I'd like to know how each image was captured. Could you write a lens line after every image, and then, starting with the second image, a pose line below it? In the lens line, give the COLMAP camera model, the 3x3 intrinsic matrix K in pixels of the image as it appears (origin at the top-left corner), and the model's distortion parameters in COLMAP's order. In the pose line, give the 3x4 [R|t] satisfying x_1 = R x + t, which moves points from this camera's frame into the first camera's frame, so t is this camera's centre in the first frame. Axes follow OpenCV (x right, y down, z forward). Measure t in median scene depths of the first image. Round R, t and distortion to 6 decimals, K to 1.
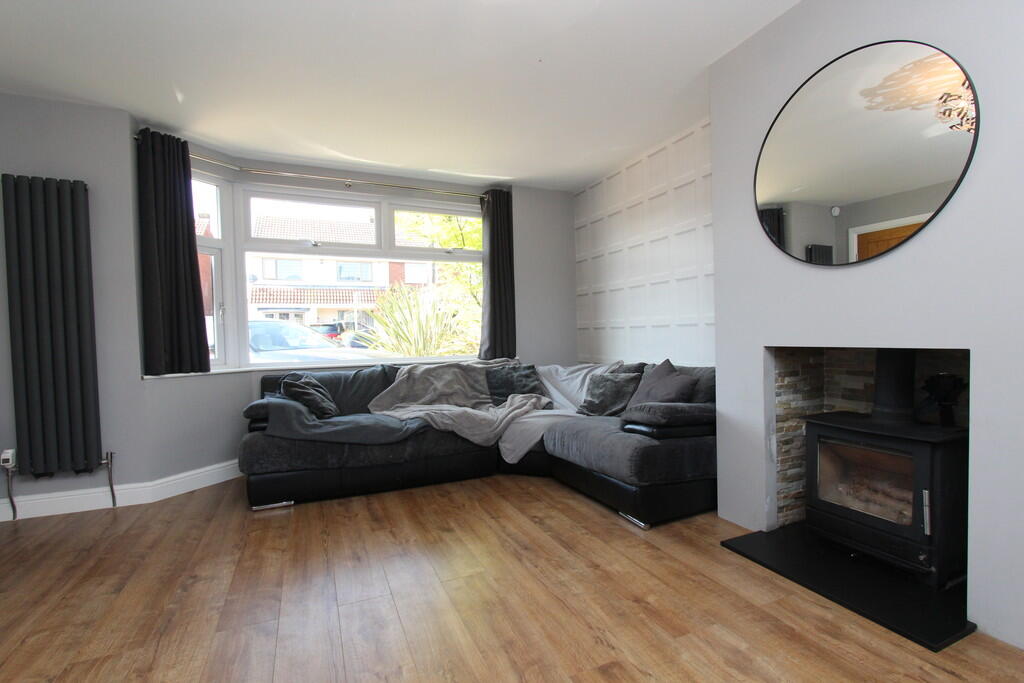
lens RADIAL K [[469.9, 0, 506.7], [0, 469.9, 343.3], [0, 0, 1]] dist [-0.011053, 0.000919]
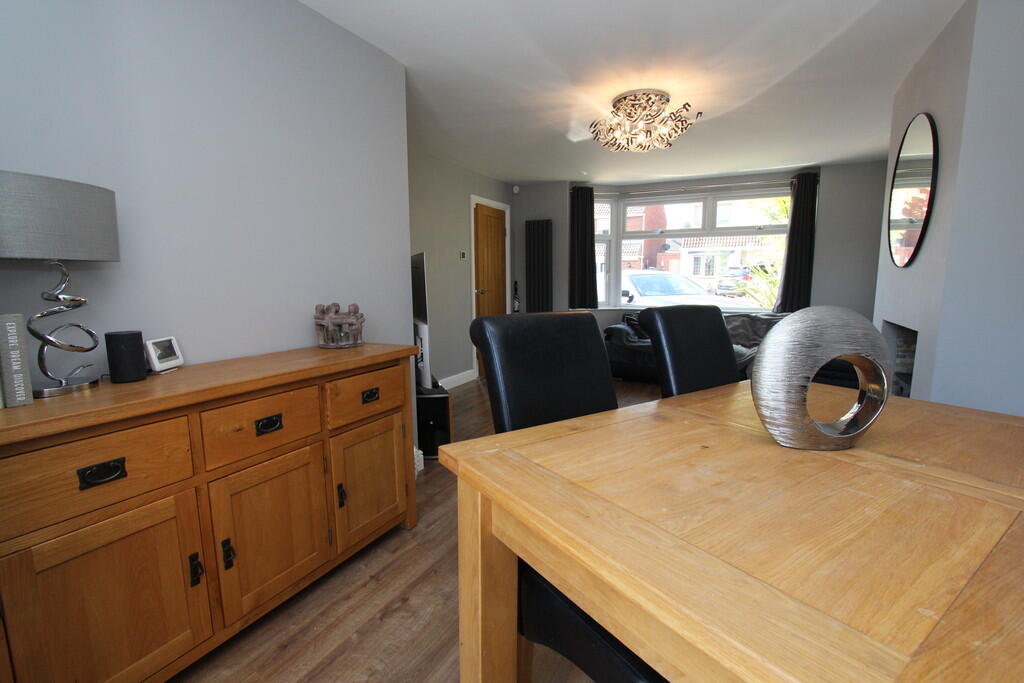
lens RADIAL K [[469.9, 0, 512.6], [0, 469.9, 342.2], [0, 0, 1]] dist [-0.011053, 0.000919]
pose [[0.634558, 0.122848, -0.763050, 0.706633], [-0.020039, 0.989570, 0.142652, -0.079726], [0.772616, -0.075230, 0.630401, -0.553838]]
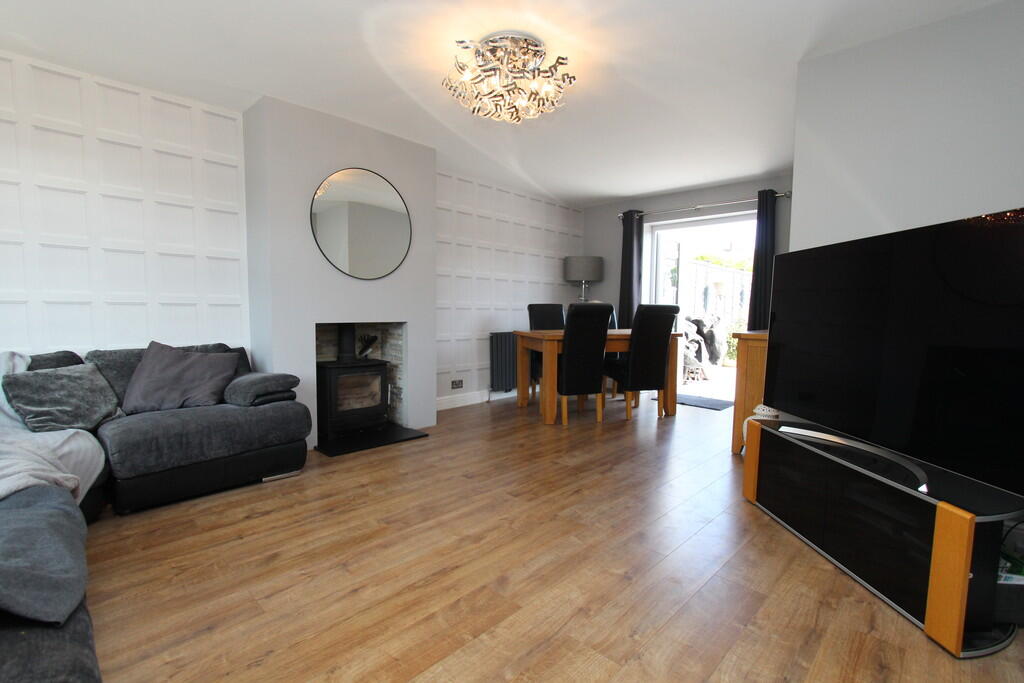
lens RADIAL K [[469.9, 0, 513.9], [0, 469.9, 346.7], [0, 0, 1]] dist [-0.011053, 0.000919]
pose [[-0.389952, -0.055709, 0.919148, -0.883627], [0.009843, 0.997859, 0.064655, -0.009223], [-0.920783, 0.034259, -0.388569, 0.807654]]
